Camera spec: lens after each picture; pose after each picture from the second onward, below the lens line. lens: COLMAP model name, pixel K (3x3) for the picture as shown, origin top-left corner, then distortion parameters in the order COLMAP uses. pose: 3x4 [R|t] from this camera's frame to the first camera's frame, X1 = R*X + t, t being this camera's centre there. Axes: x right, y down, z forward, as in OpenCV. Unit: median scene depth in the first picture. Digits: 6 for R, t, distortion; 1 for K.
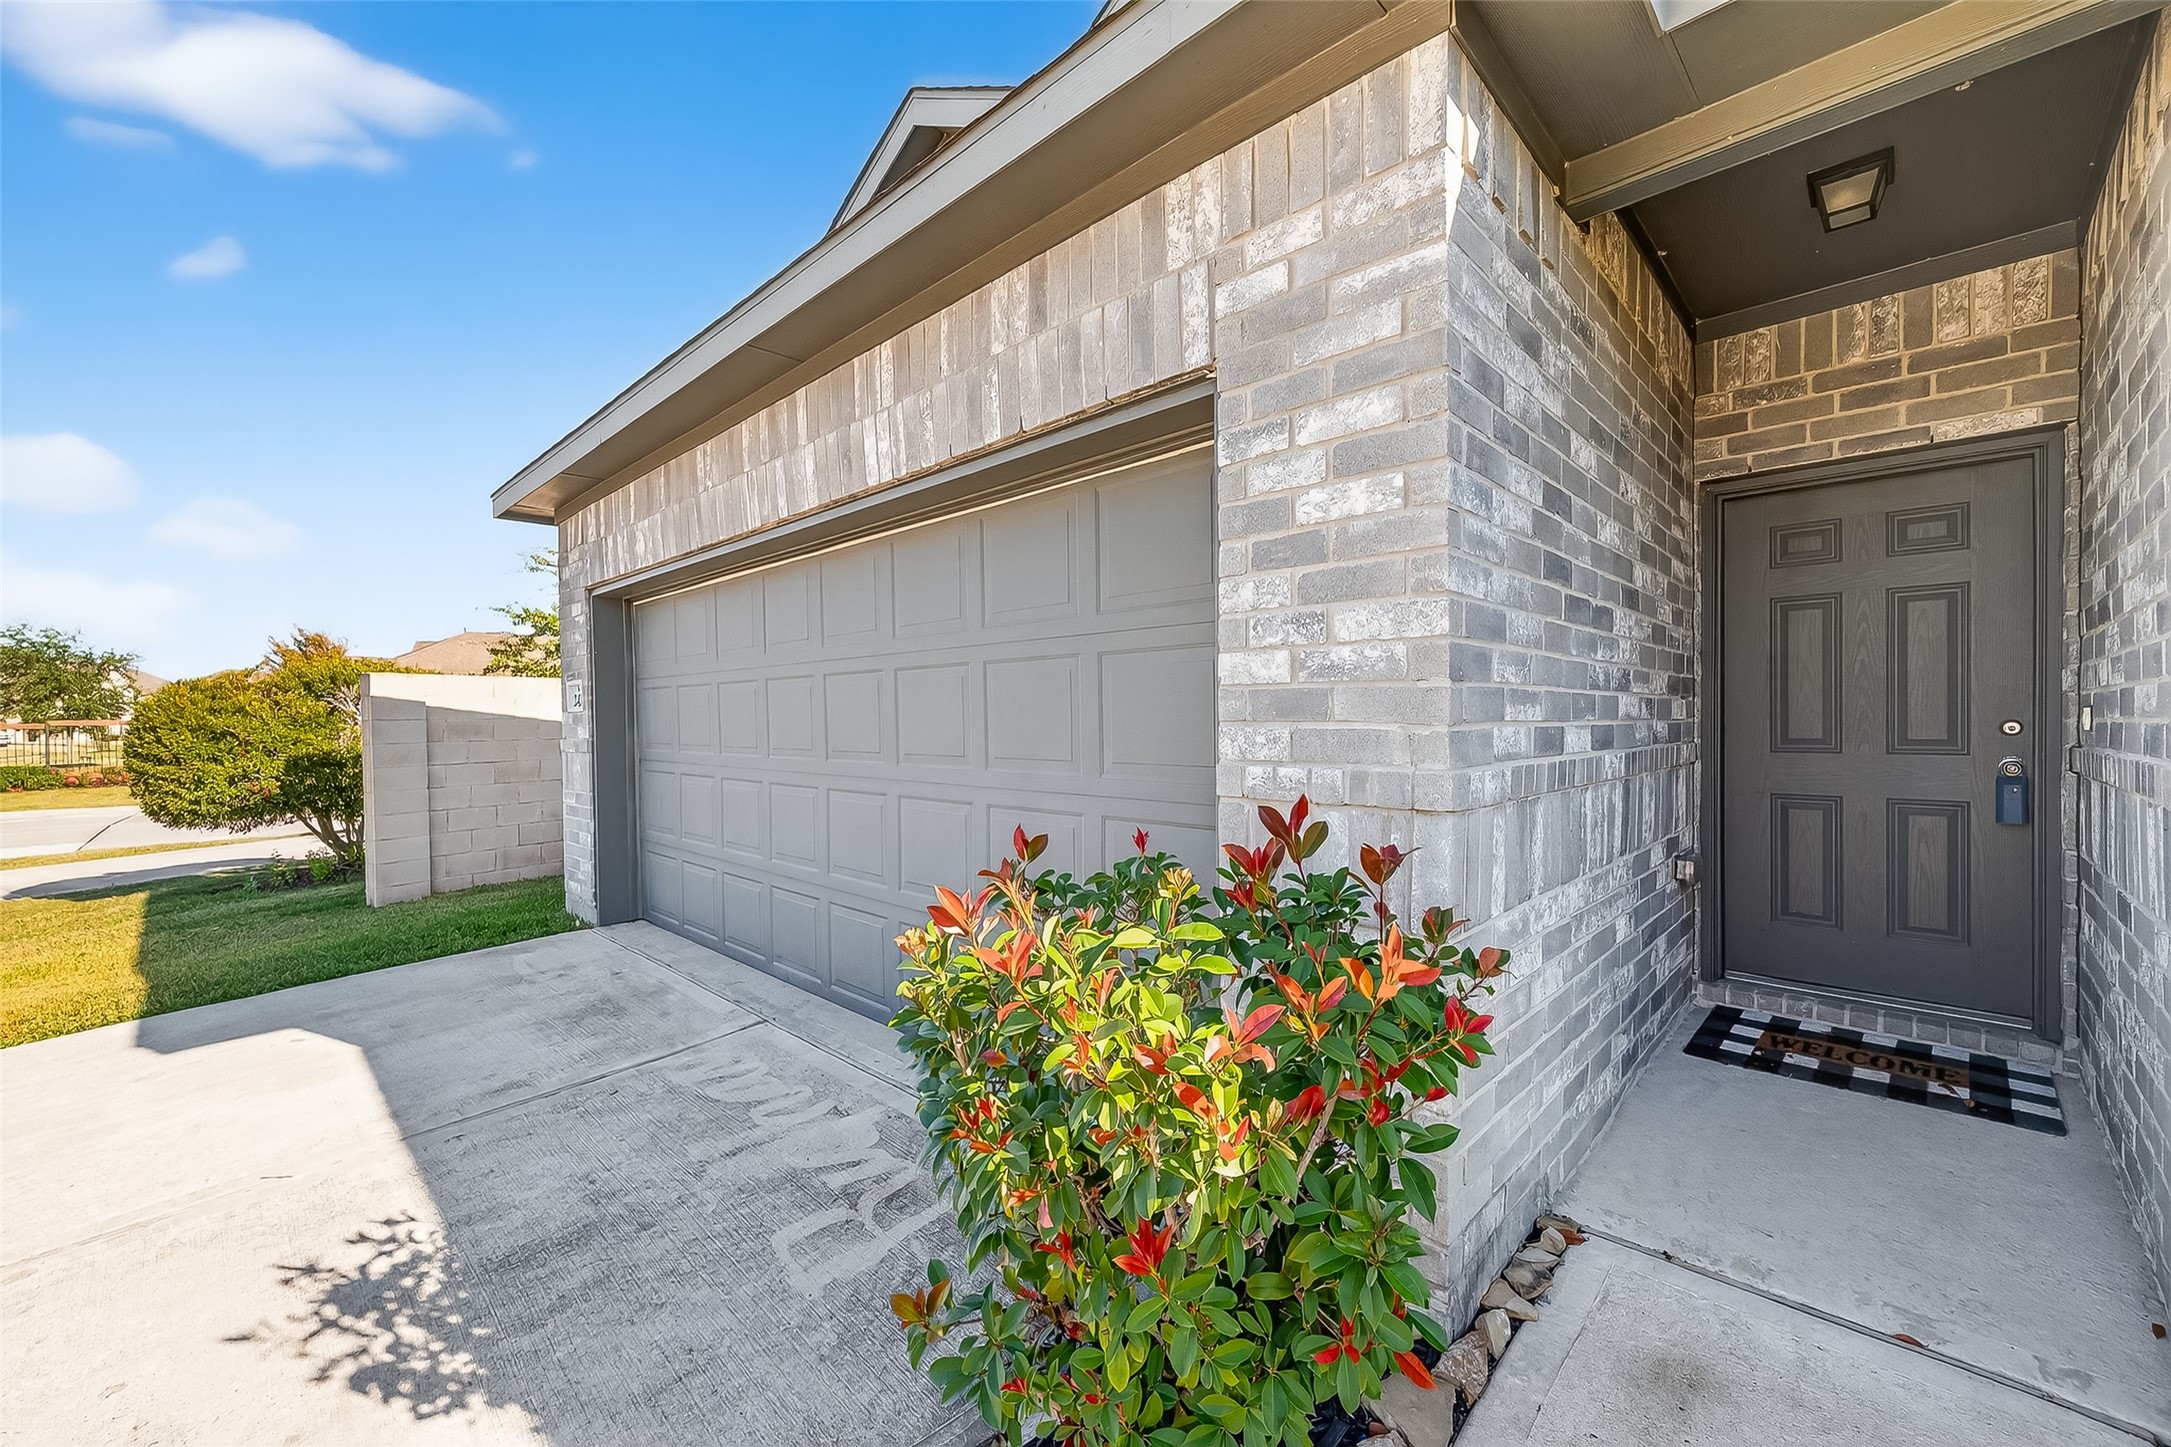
lens RADIAL K [[857.7, 0, 1081.8], [0, 857.7, 722.4], [0, 0, 1]] dist [0.002234, 0.000452]
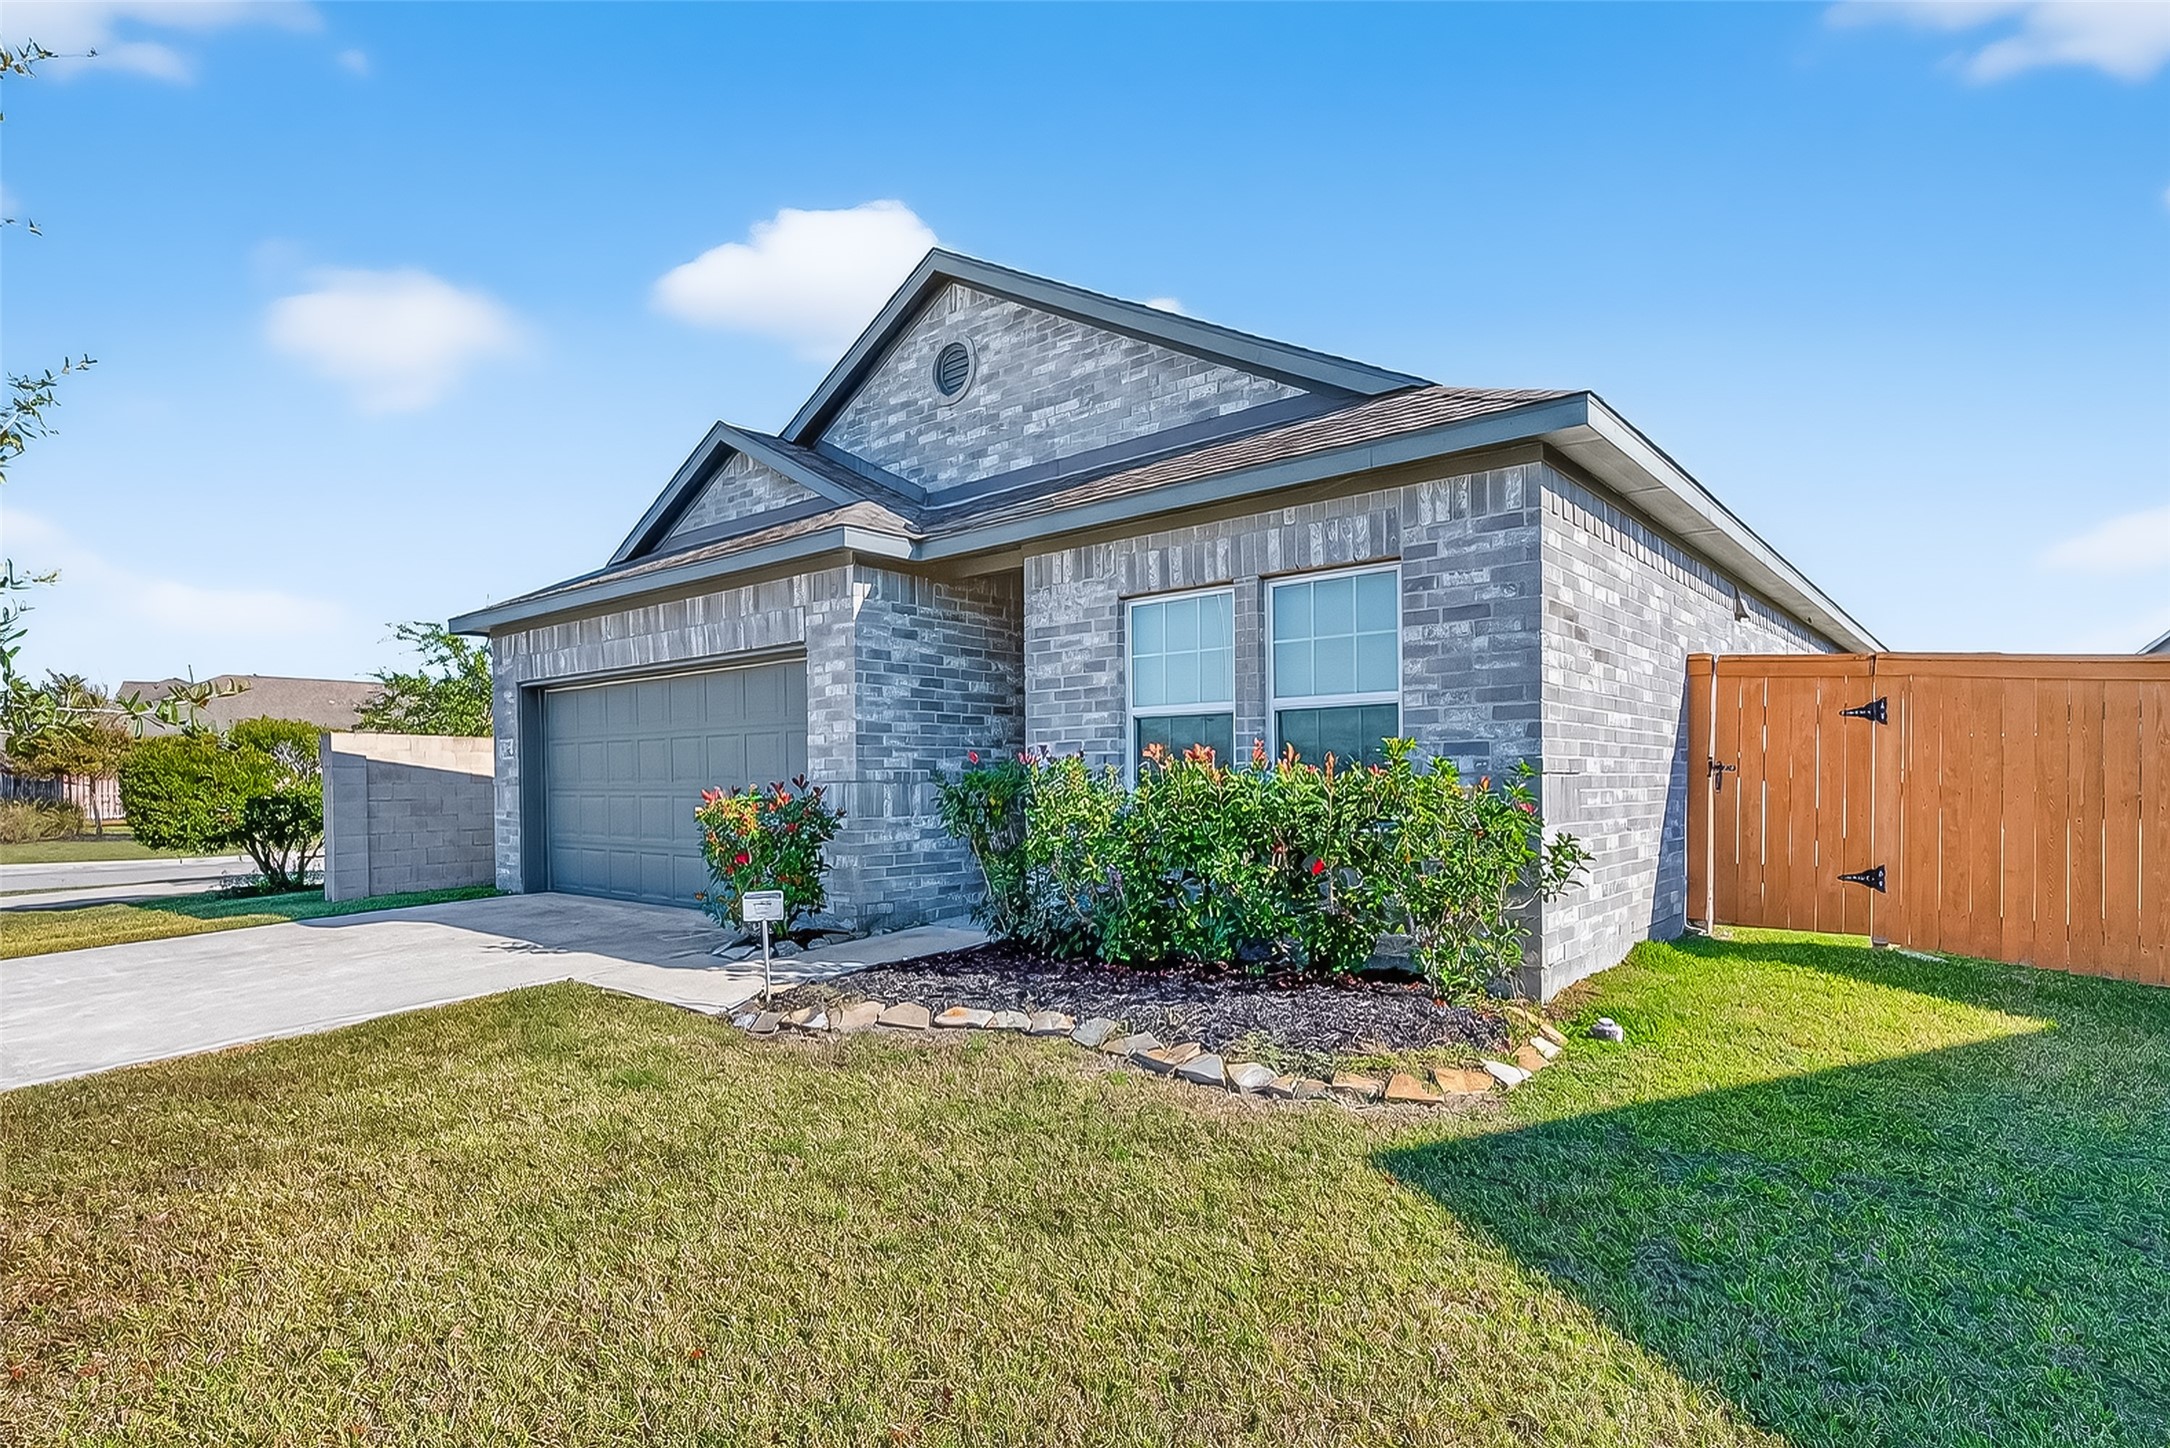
lens RADIAL K [[1062.6, 0, 1045.2], [0, 1062.6, 775.5], [0, 0, 1]] dist [-0.000208, 0.000161]
pose [[0.998005, 0.002378, 0.063088, 0.484384], [-0.001674, 0.999936, -0.011199, 0.065286], [-0.063111, 0.011071, 0.997945, -1.781840]]
